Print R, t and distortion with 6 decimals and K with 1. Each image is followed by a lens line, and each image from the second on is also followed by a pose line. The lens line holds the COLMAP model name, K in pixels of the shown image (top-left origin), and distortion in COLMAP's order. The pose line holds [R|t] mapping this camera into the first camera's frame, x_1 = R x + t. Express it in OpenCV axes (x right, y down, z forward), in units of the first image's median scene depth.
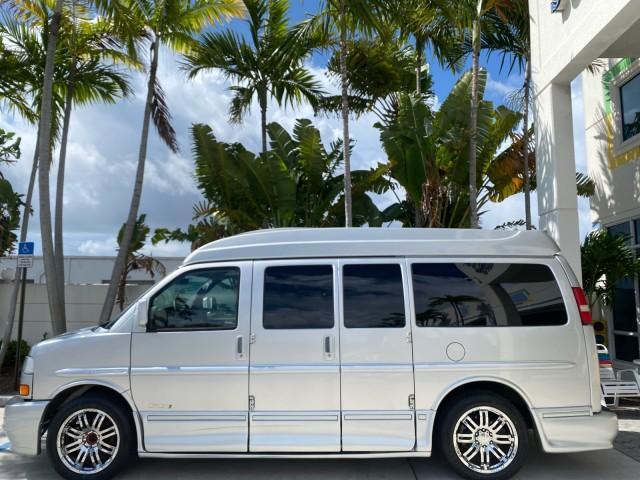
lens RADIAL K [[497.8, 0, 319.7], [0, 497.8, 237.7], [0, 0, 1]] dist [0.006035, -0.002882]
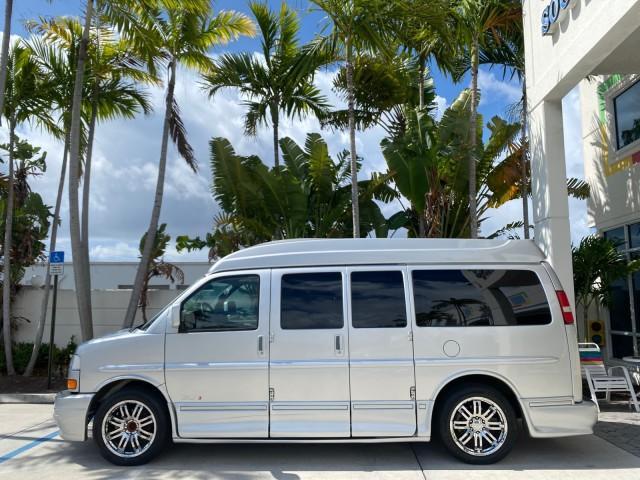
lens RADIAL K [[497.8, 0, 319.7], [0, 497.8, 237.7], [0, 0, 1]] dist [0.006035, -0.002882]
pose [[0.999798, -0.009234, -0.017878, -0.002969], [0.009130, 0.999941, -0.005914, -0.017022], [0.017932, 0.005750, 0.999823, -0.125980]]
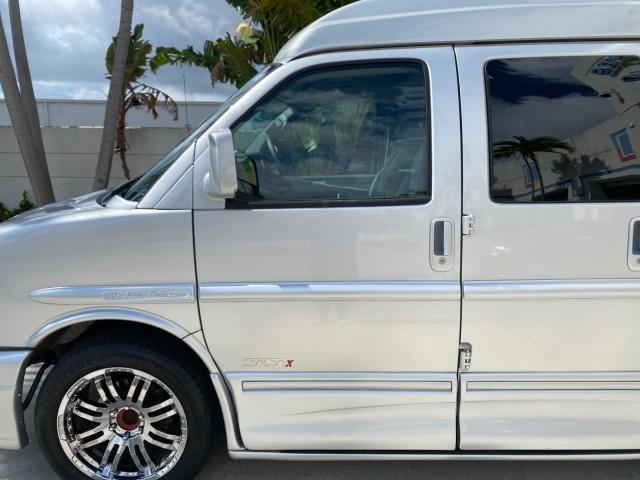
lens RADIAL K [[498.3, 0, 320.8], [0, 498.3, 234.3], [0, 0, 1]] dist [0.004170, -0.001504]
pose [[0.999751, -0.002092, 0.022207, -0.260548], [-0.004246, 0.959537, 0.281551, 0.082484], [-0.021897, -0.281575, 0.959289, 0.539824]]
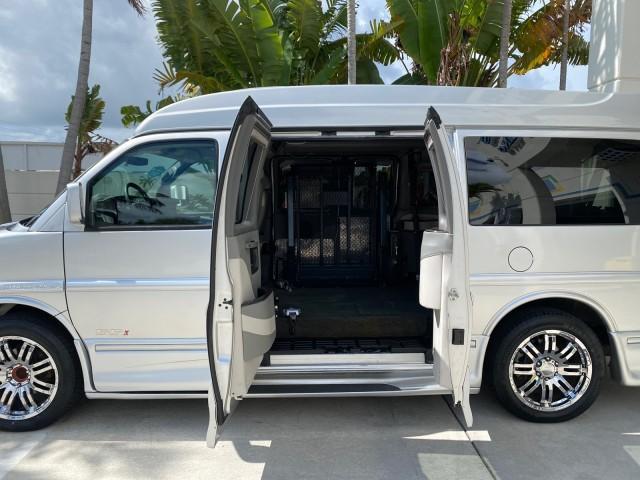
lens RADIAL K [[496.5, 0, 325.5], [0, 496.5, 237.0], [0, 0, 1]] dist [0.004412, -0.000626]
pose [[0.998455, 0.002951, 0.055489, -0.049355], [-0.014498, 0.977837, 0.208865, 0.046151], [-0.053643, -0.209347, 0.976369, 0.290623]]
